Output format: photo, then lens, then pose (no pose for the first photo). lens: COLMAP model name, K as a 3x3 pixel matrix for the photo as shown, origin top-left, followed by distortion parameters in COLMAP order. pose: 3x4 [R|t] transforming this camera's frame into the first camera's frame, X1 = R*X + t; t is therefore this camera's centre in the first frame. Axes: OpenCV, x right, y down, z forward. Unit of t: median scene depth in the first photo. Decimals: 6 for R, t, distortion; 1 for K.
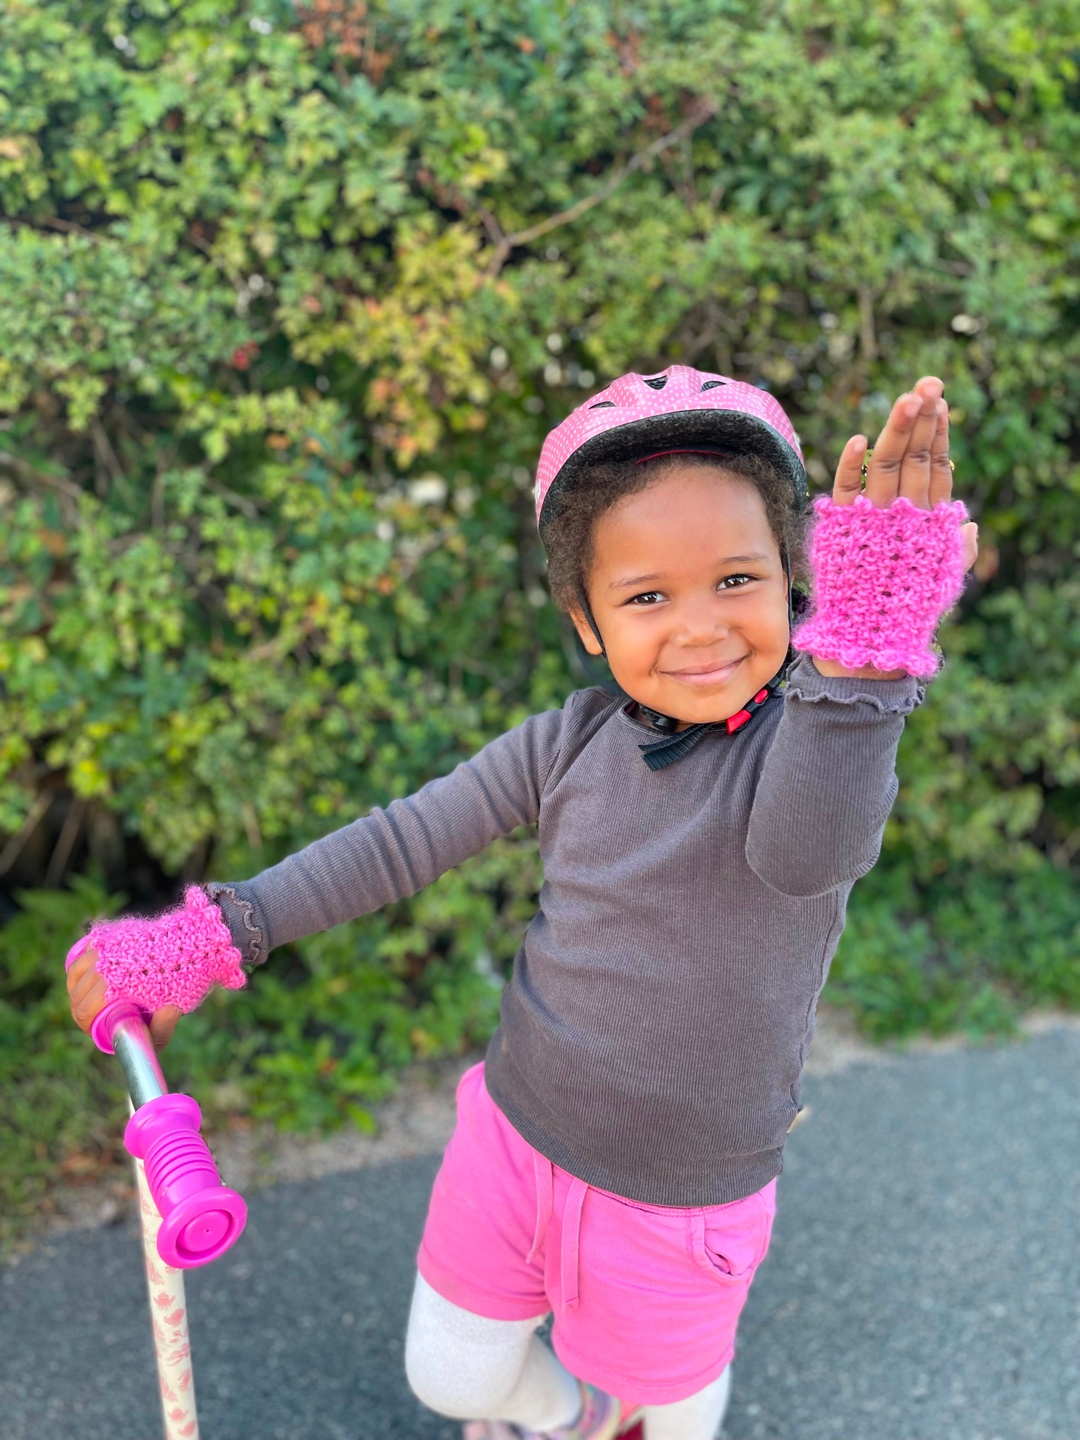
lens RADIAL K [[1070.1, 0, 540.0], [0, 1070.1, 720.0], [0, 0, 1]] dist [0.093875, -0.127970]
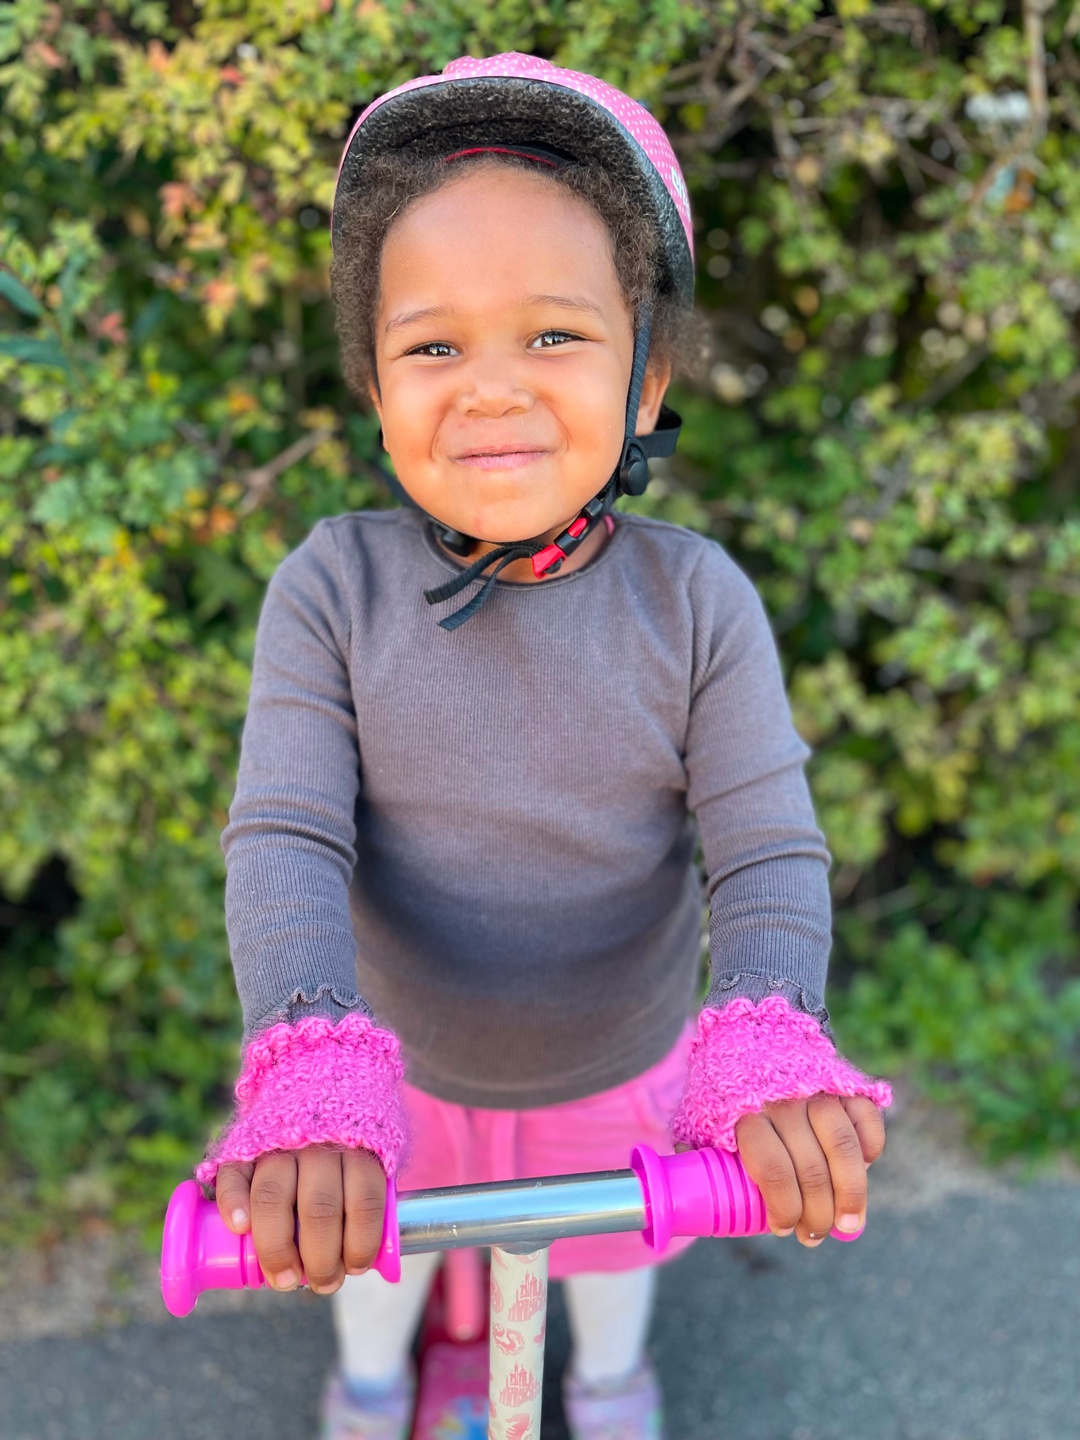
lens RADIAL K [[1070.1, 0, 540.0], [0, 1070.1, 720.0], [0, 0, 1]] dist [0.093875, -0.127970]
pose [[0.988506, 0.033817, -0.147348, 0.136429], [-0.015439, 0.992146, 0.124129, -0.085726], [0.150388, -0.120428, 0.981265, 0.354776]]
